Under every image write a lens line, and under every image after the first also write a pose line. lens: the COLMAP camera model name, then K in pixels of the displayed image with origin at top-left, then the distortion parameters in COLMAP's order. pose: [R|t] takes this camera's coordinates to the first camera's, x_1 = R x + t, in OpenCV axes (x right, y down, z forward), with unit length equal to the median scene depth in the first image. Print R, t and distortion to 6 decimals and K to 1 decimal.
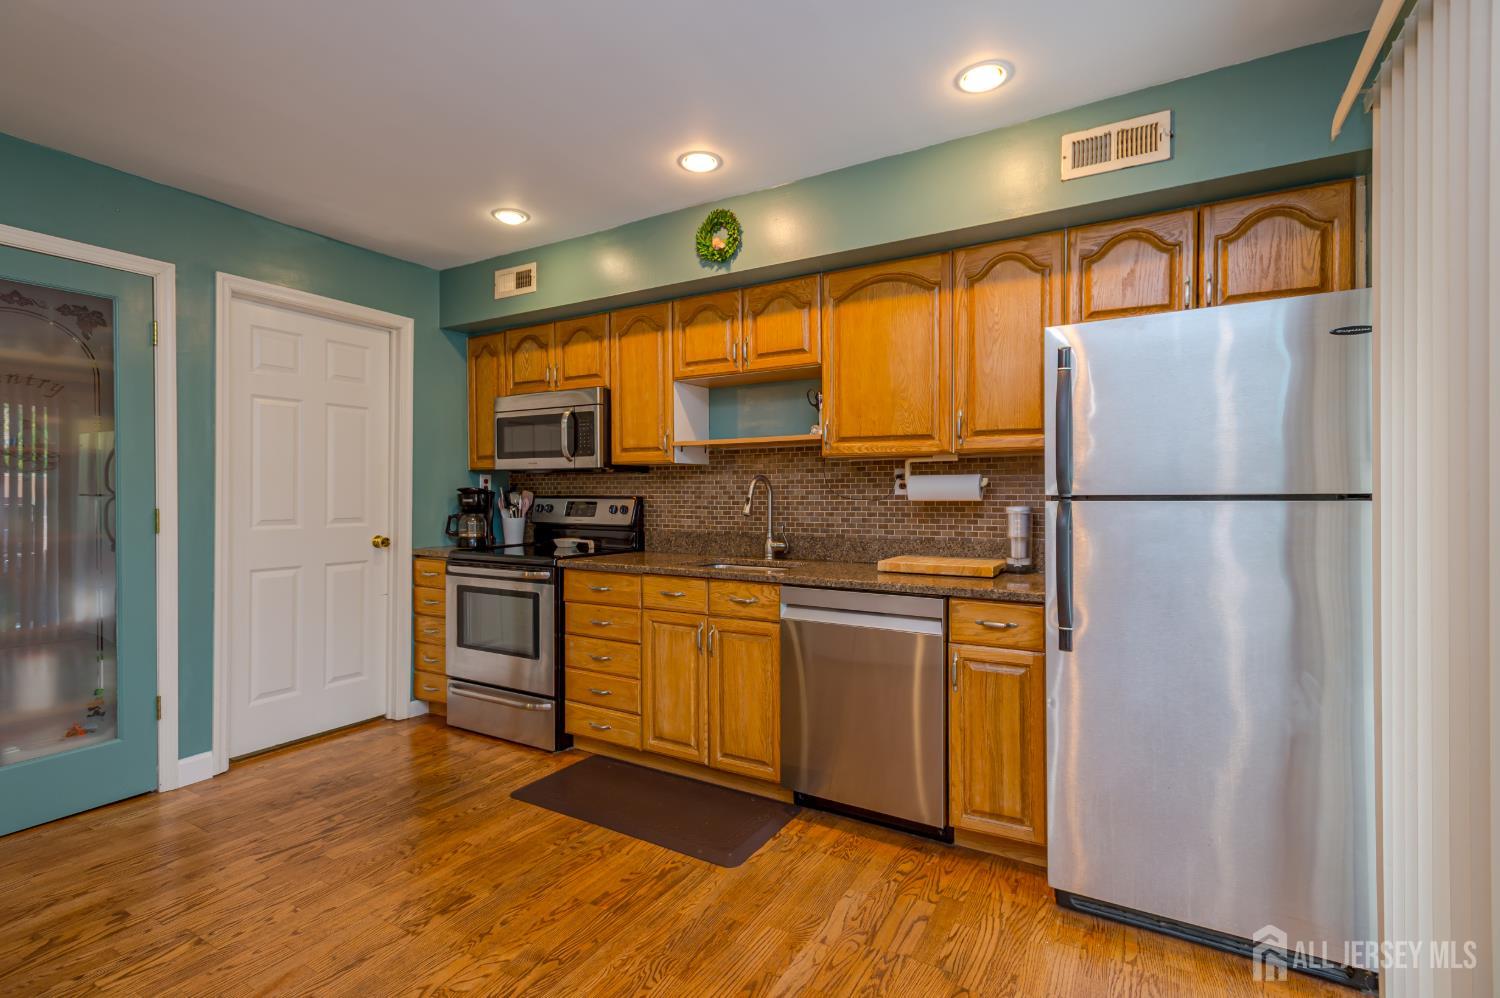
lens RADIAL K [[704.6, 0, 734.6], [0, 704.6, 496.7], [0, 0, 1]] dist [0.017604, -0.005724]
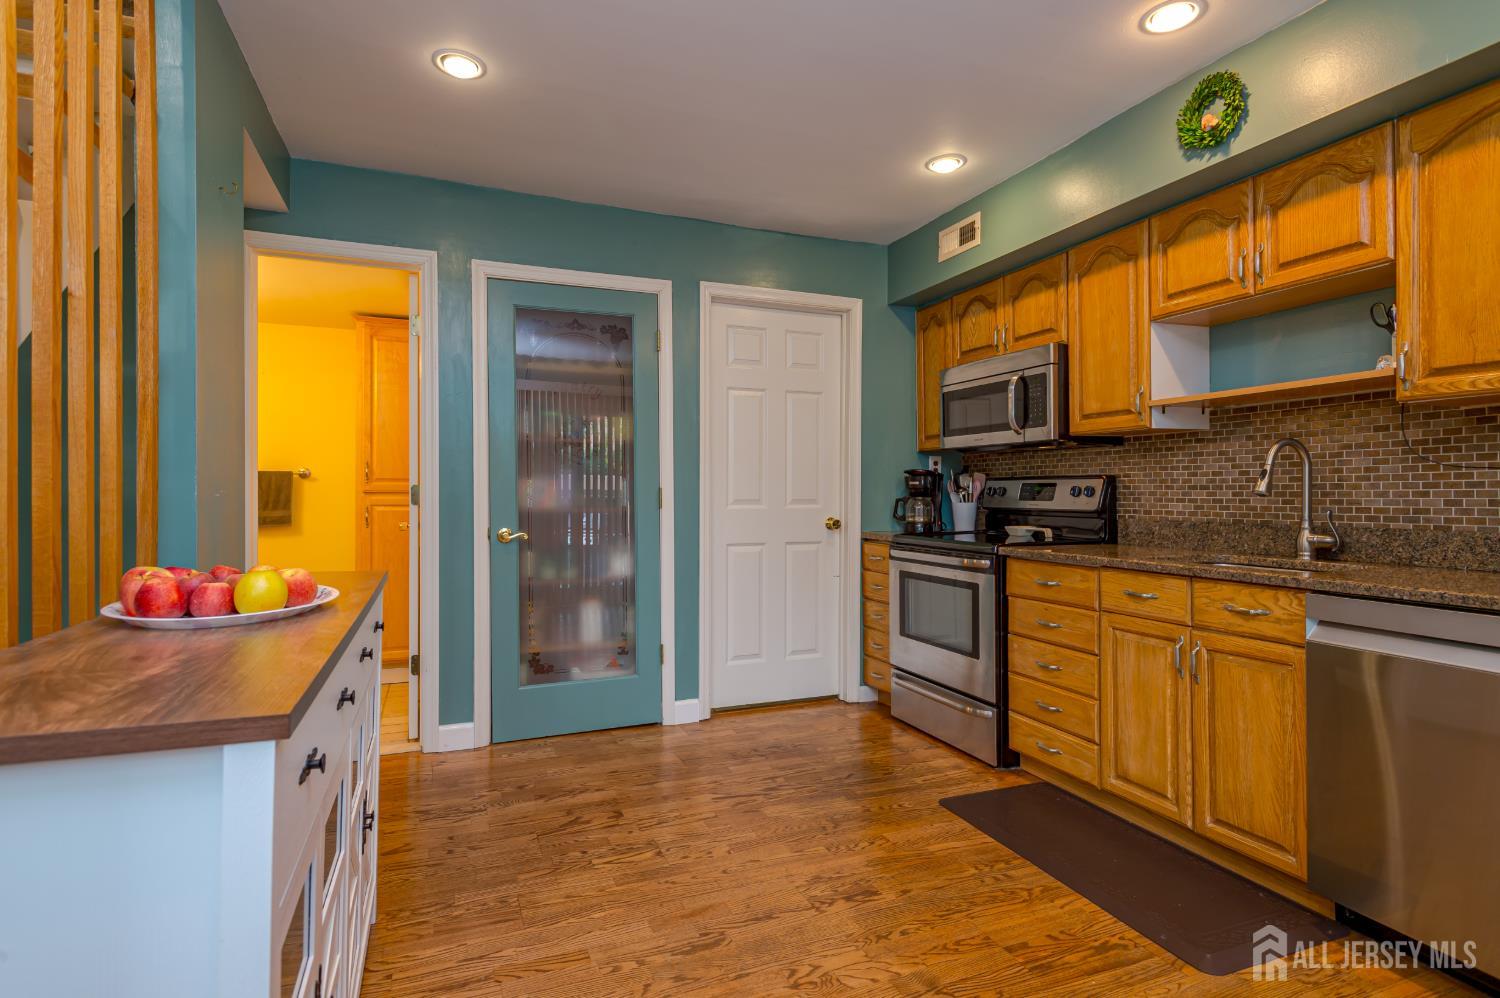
lens RADIAL K [[752.7, 0, 747.8], [0, 752.7, 499.9], [0, 0, 1]] dist [0.009043, -0.004713]
pose [[0.790312, 0.003458, -0.612695, 0.077710], [-0.003647, 0.999993, 0.000940, 0.034326], [0.612694, 0.001492, 0.790319, 0.083852]]
